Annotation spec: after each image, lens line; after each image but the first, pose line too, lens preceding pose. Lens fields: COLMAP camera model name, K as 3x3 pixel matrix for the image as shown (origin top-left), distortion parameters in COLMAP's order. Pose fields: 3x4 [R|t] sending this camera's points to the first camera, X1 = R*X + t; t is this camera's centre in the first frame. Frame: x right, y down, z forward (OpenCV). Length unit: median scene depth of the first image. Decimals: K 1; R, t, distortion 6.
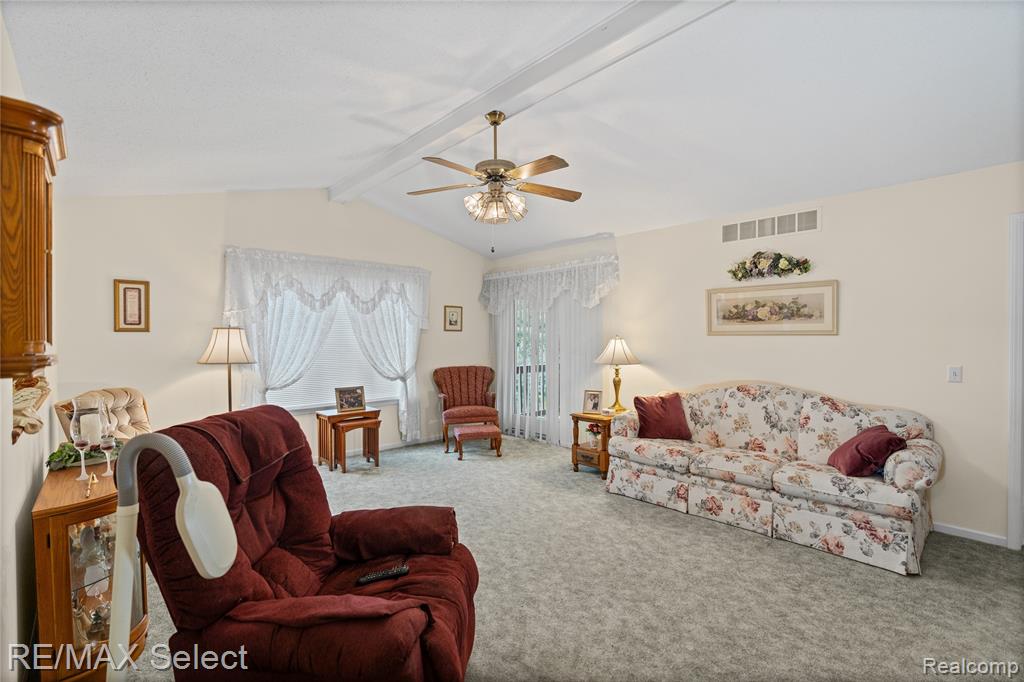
lens RADIAL K [[457.8, 0, 517.7], [0, 457.8, 341.1], [0, 0, 1]] dist [-0.014257, 0.000032]
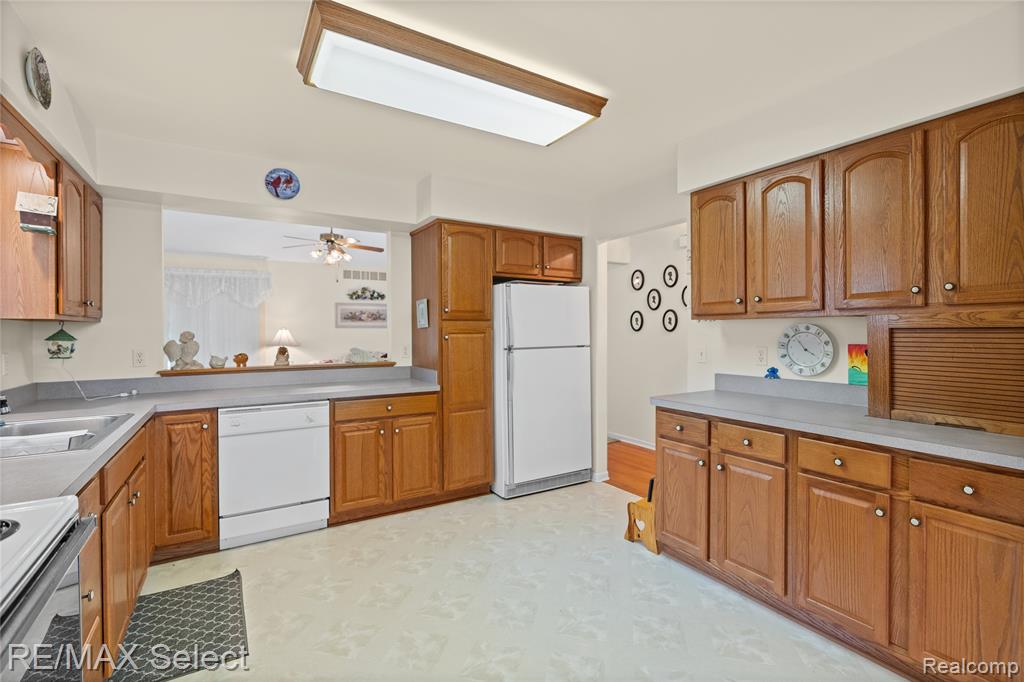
lens RADIAL K [[457.8, 0, 517.7], [0, 457.8, 341.1], [0, 0, 1]] dist [-0.014257, 0.000032]
pose [[0.190563, -0.028740, 0.981254, -1.333195], [0.011320, 0.999569, 0.027078, -0.000312], [-0.981610, 0.005948, 0.190806, -0.073355]]
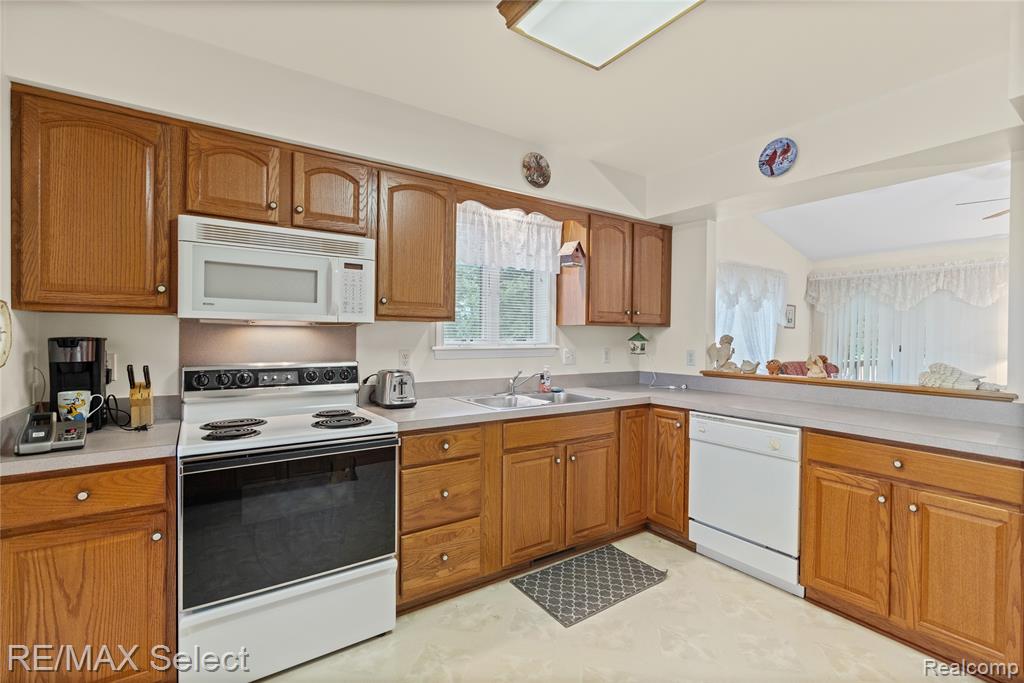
lens RADIAL K [[457.8, 0, 517.7], [0, 457.8, 341.6], [0, 0, 1]] dist [-0.014257, 0.000032]
pose [[0.987910, 0.003976, -0.154974, -0.921809], [-0.003375, 0.999986, 0.004142, 0.007360], [0.154989, -0.003569, 0.987910, -0.221978]]
